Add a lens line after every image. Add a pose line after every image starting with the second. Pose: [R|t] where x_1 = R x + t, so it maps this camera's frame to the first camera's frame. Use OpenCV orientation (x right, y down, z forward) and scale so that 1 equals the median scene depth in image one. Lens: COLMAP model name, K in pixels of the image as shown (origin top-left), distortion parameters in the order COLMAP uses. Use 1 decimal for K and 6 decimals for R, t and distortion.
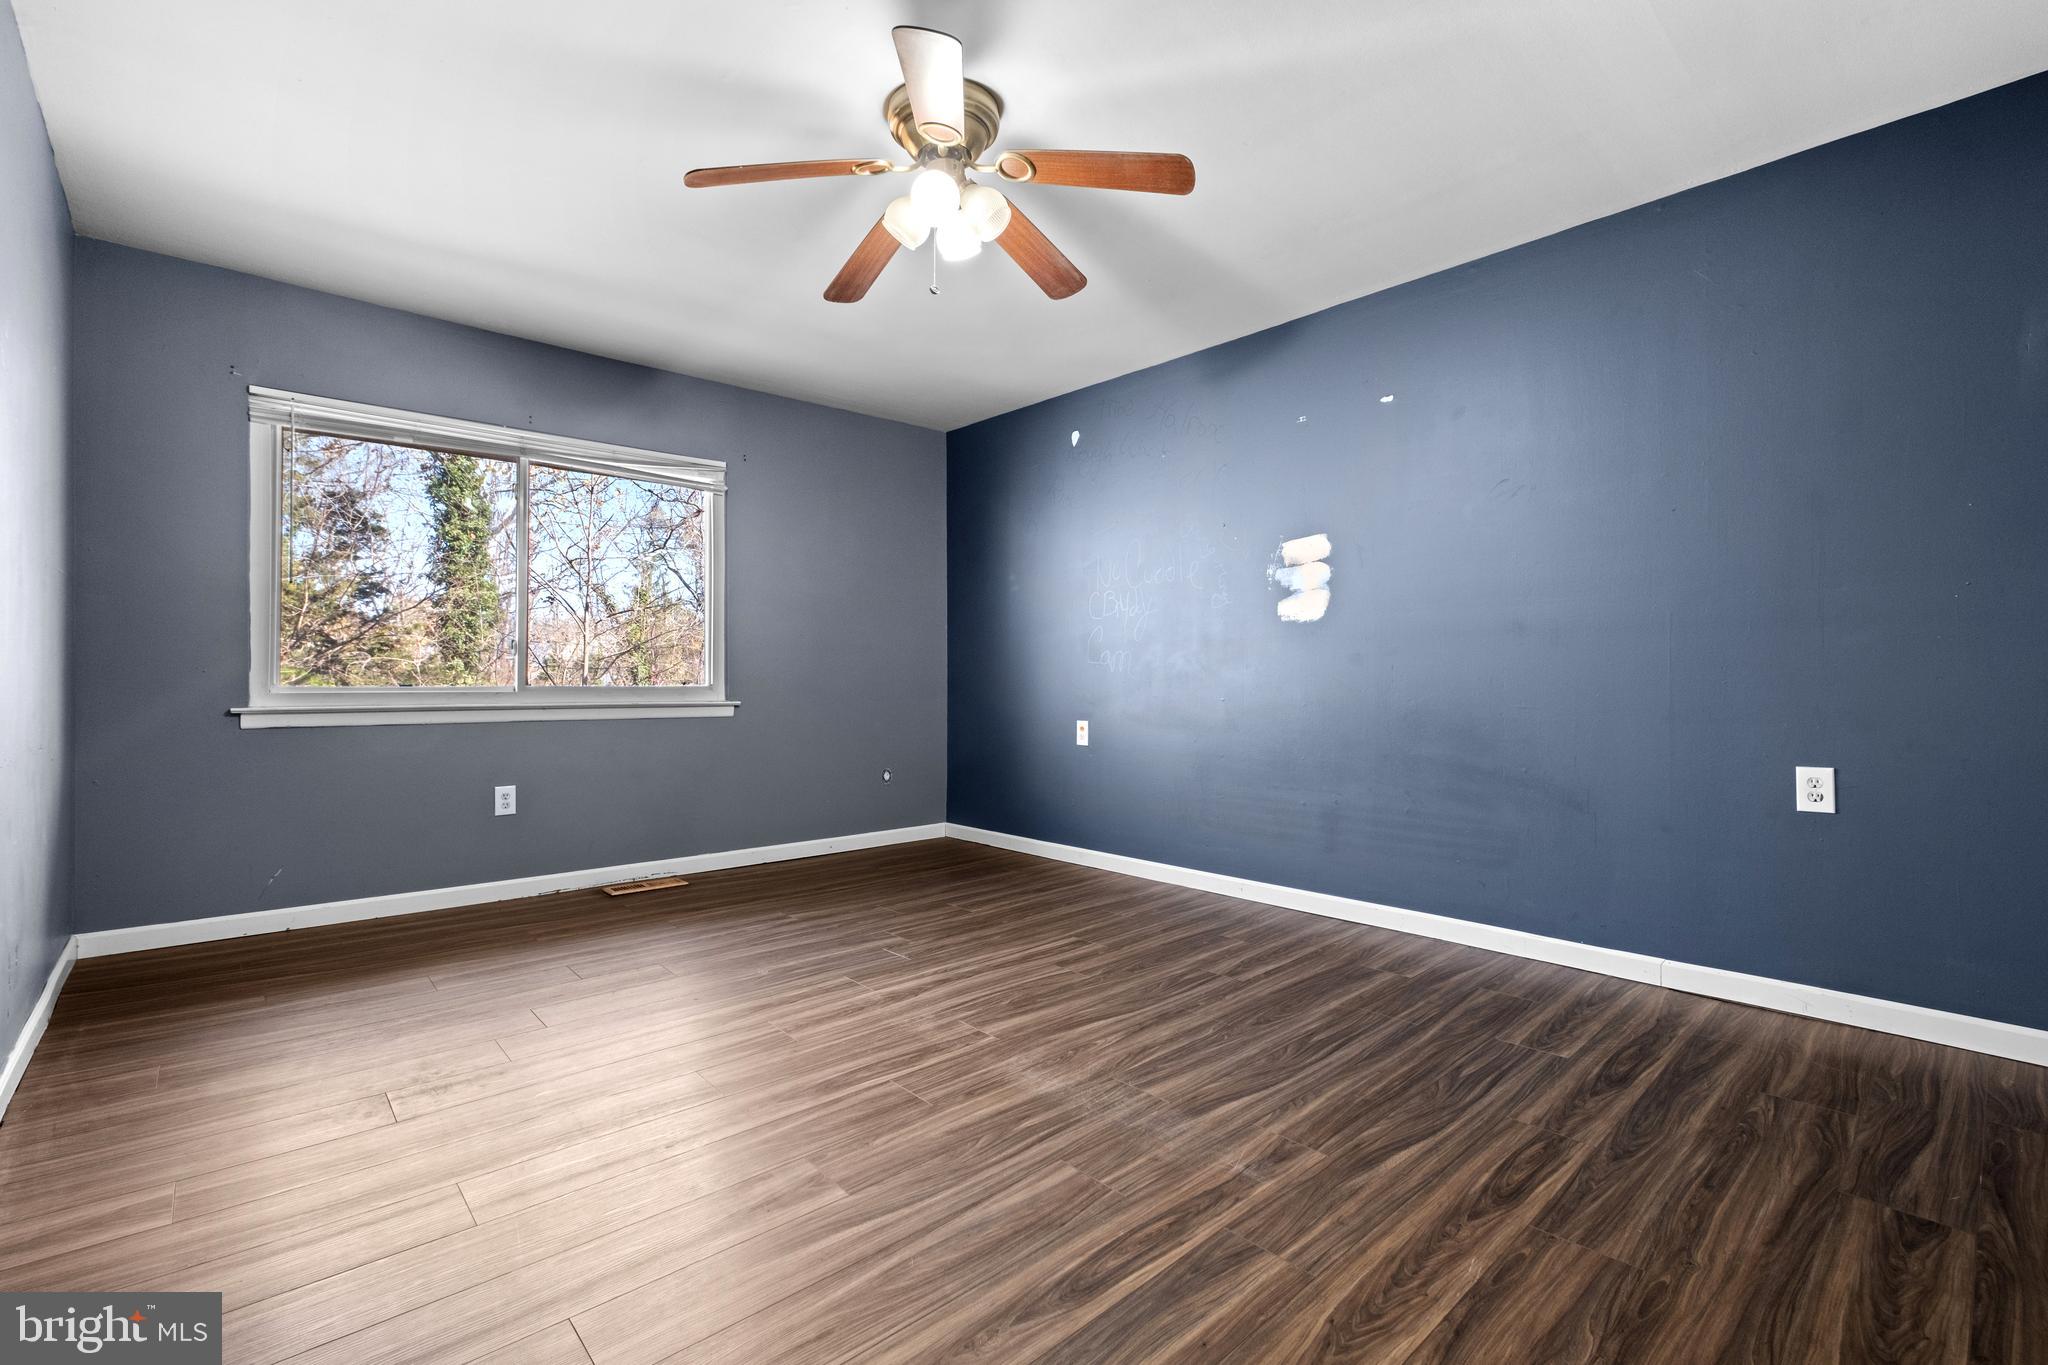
lens RADIAL K [[906.9, 0, 1008.0], [0, 906.9, 678.3], [0, 0, 1]] dist [-0.004903, 0.000218]
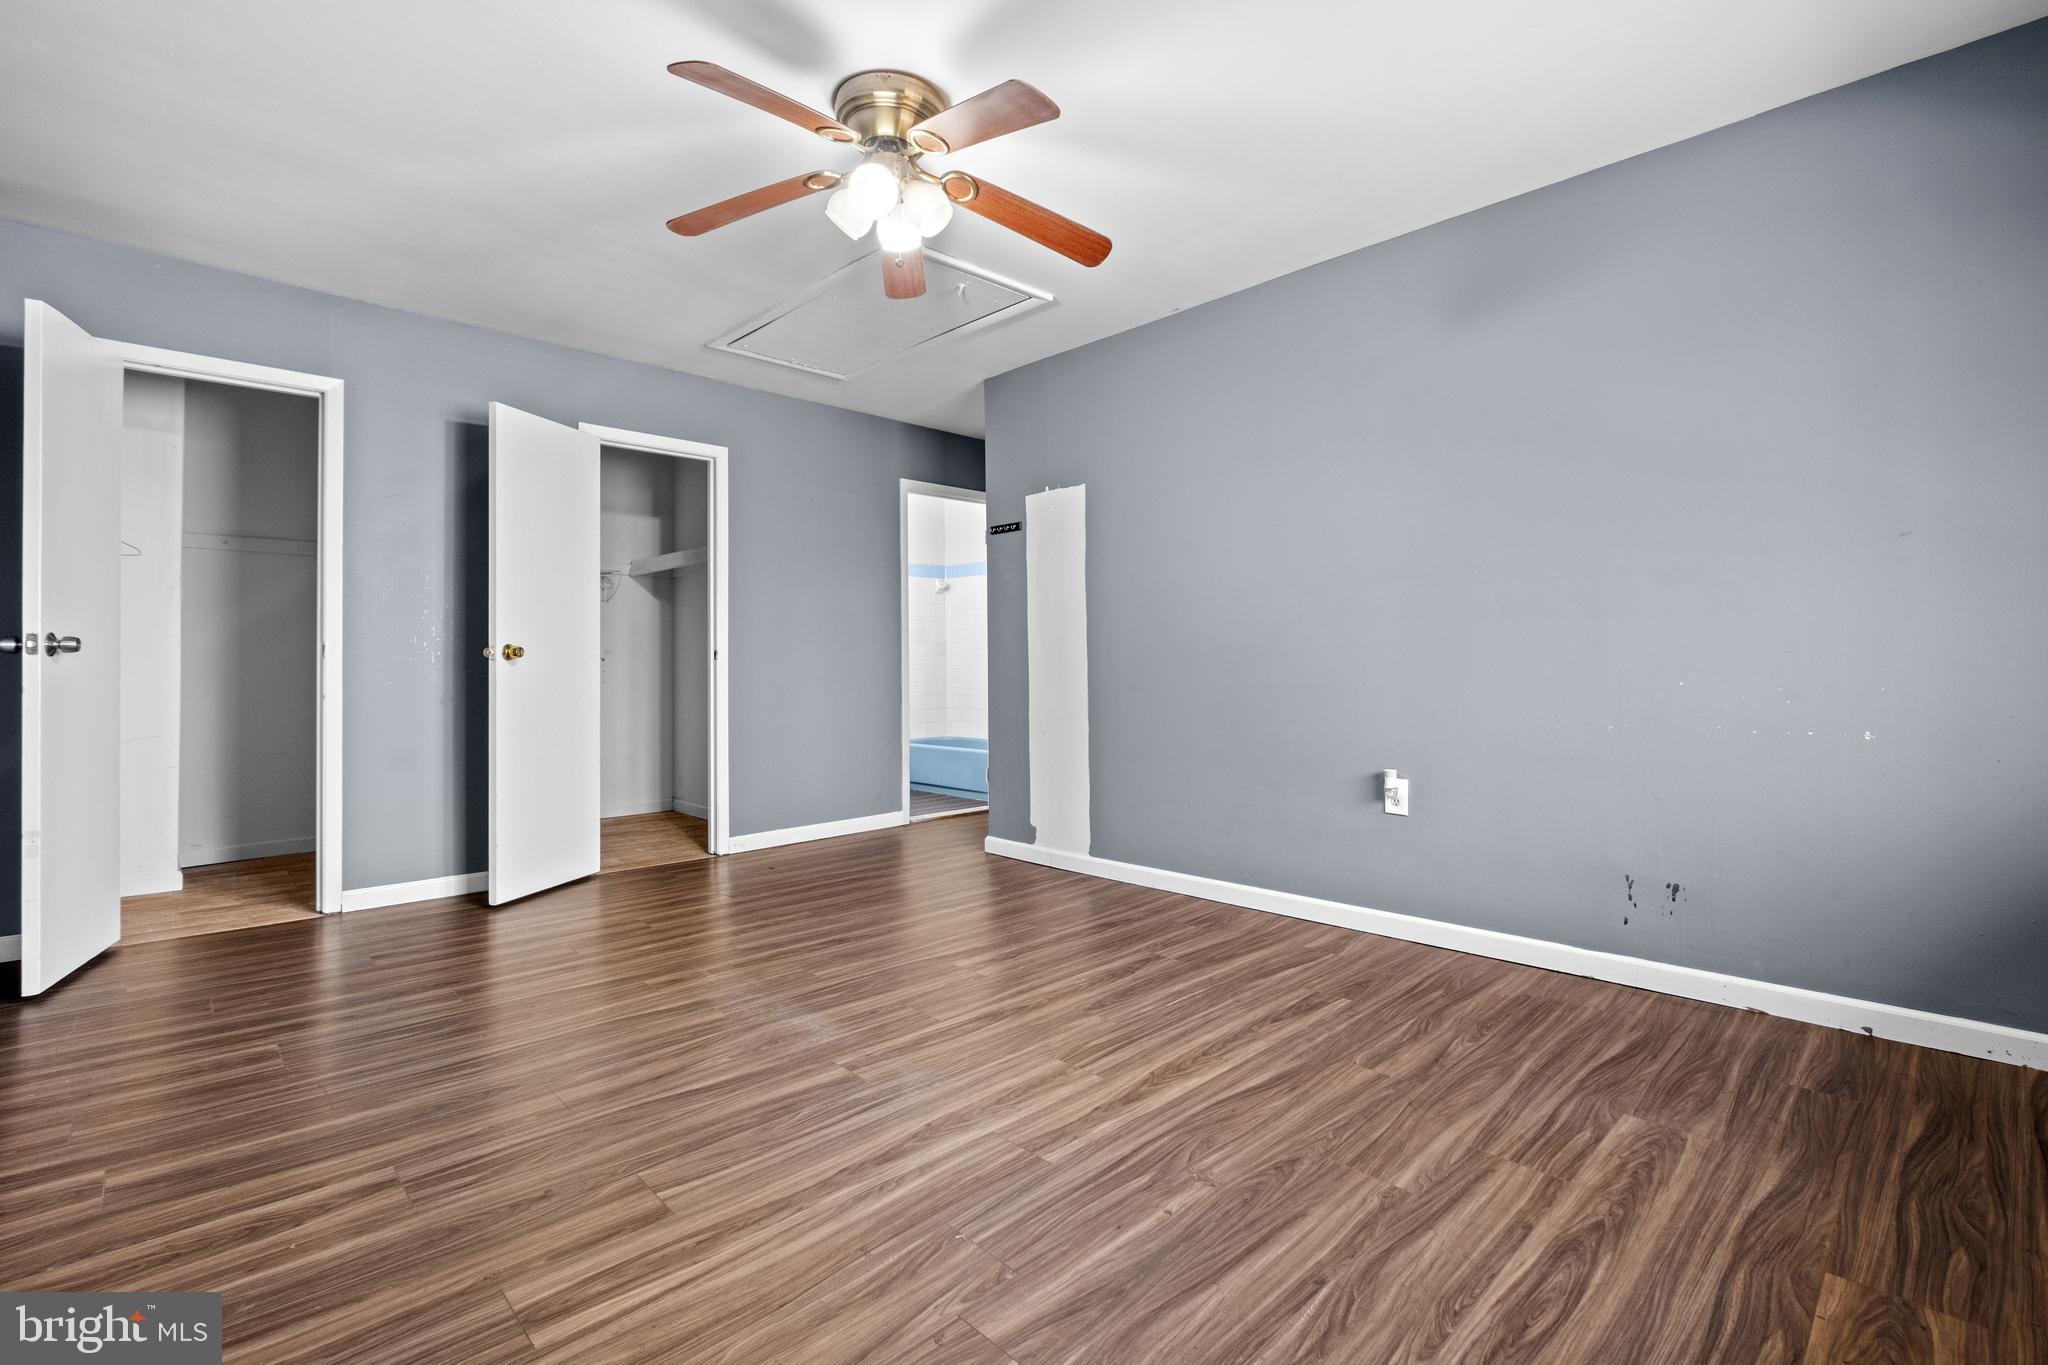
lens RADIAL K [[906.9, 0, 1027.9], [0, 906.9, 667.8], [0, 0, 1]] dist [-0.004903, 0.000218]
pose [[-0.998586, 0.005660, -0.052853, -0.124460], [0.005415, 0.999974, 0.004774, -0.001265], [0.052879, 0.004481, -0.998591, 1.483580]]
